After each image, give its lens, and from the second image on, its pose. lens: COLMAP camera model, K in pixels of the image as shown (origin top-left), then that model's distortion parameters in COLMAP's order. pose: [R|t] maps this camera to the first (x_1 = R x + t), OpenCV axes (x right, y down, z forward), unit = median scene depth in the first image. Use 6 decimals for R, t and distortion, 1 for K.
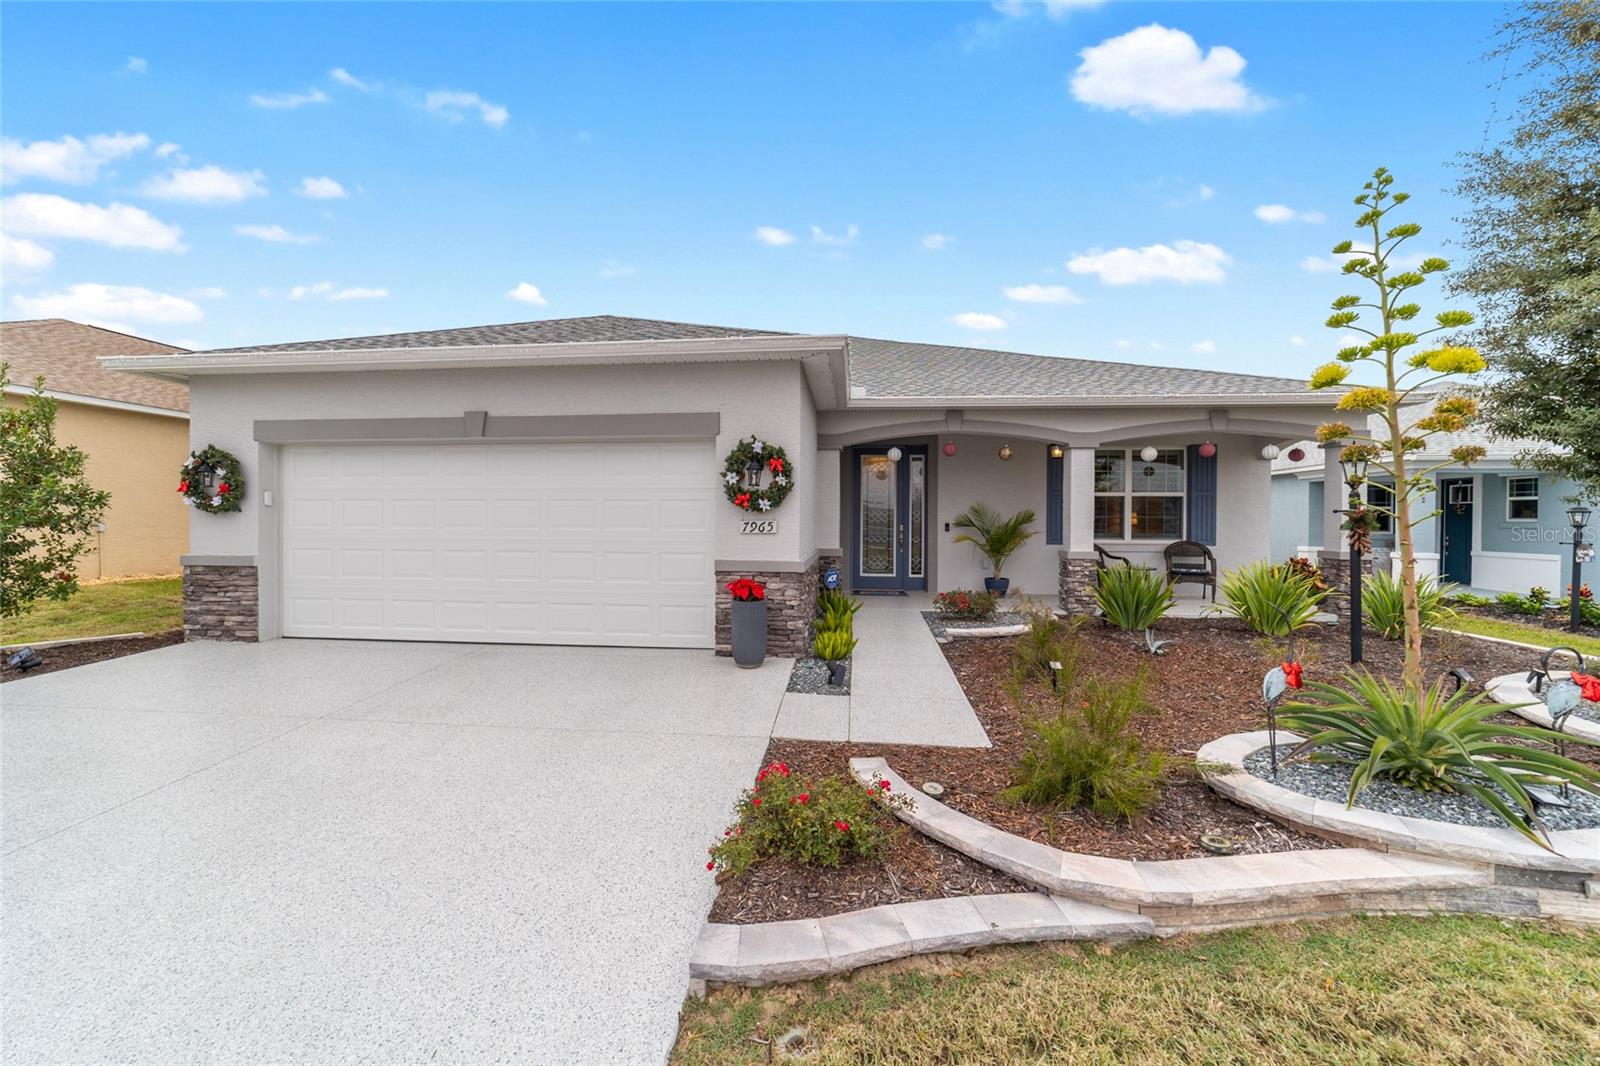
lens RADIAL K [[613.2, 0, 799.7], [0, 613.2, 524.9], [0, 0, 1]] dist [-0.019194, 0.009515]
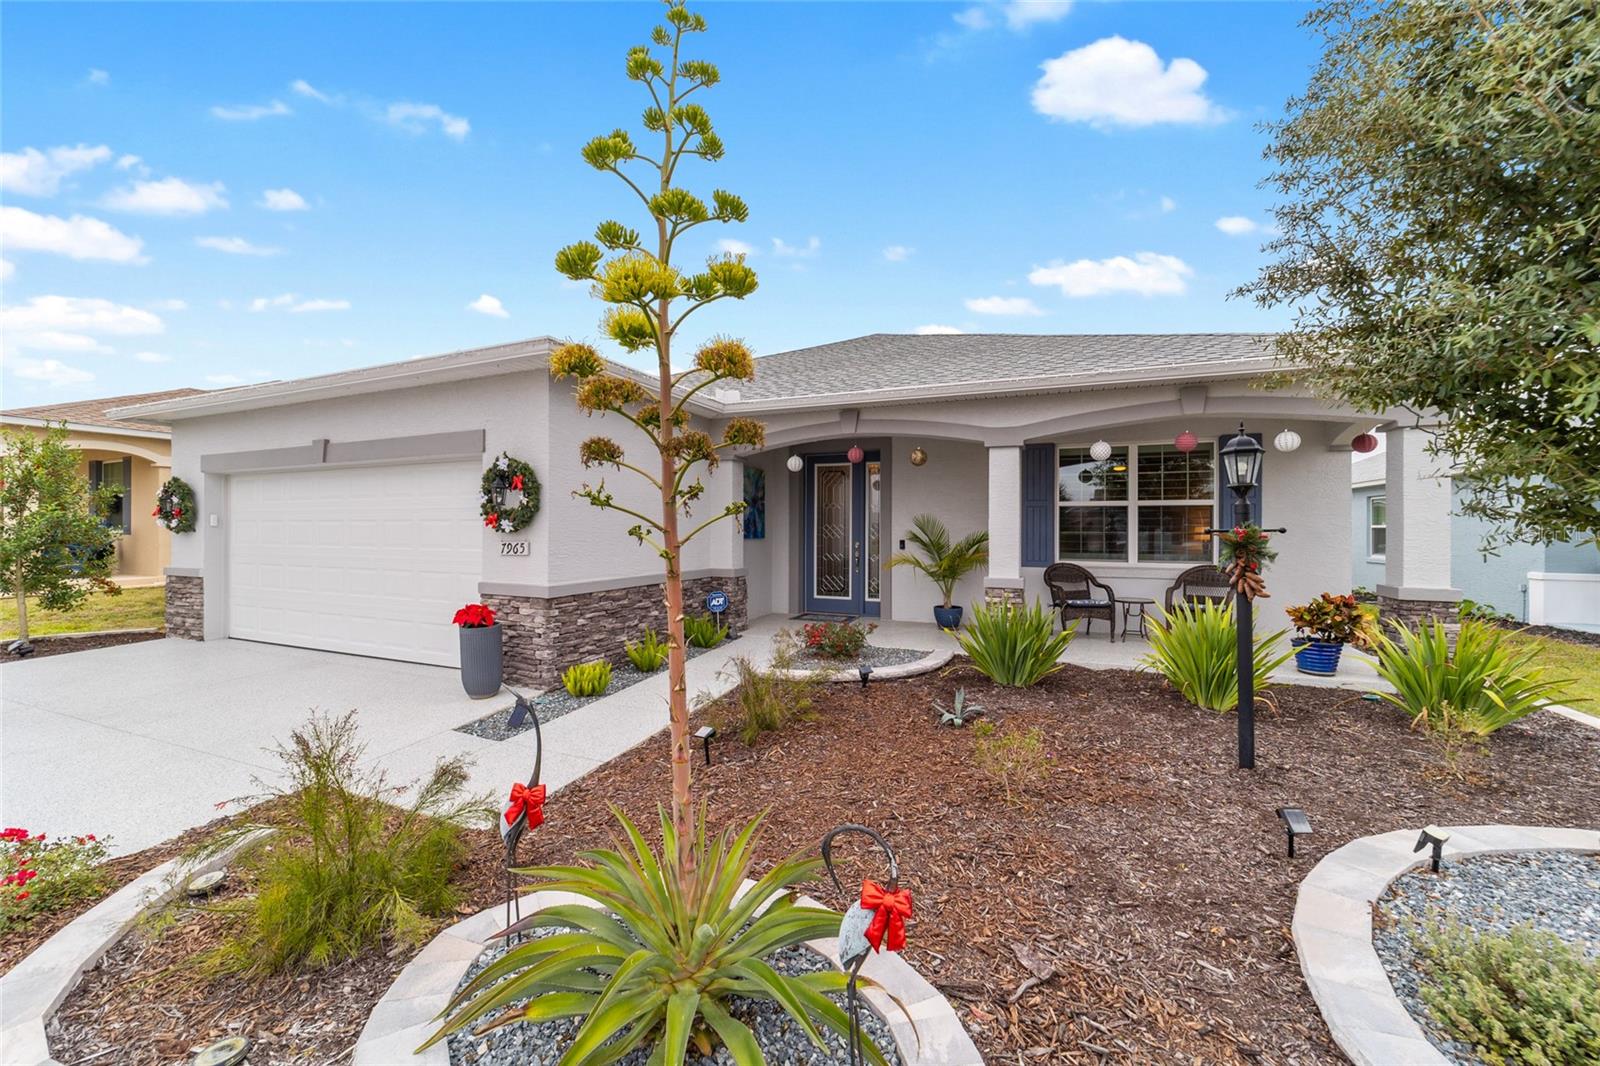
lens RADIAL K [[613.2, 0, 799.7], [0, 613.2, 524.9], [0, 0, 1]] dist [-0.019194, 0.009515]
pose [[0.952714, -0.004544, -0.303835, 0.568501], [-0.000206, 0.999878, -0.015597, -0.016127], [0.303869, 0.014922, 0.952597, 0.211400]]
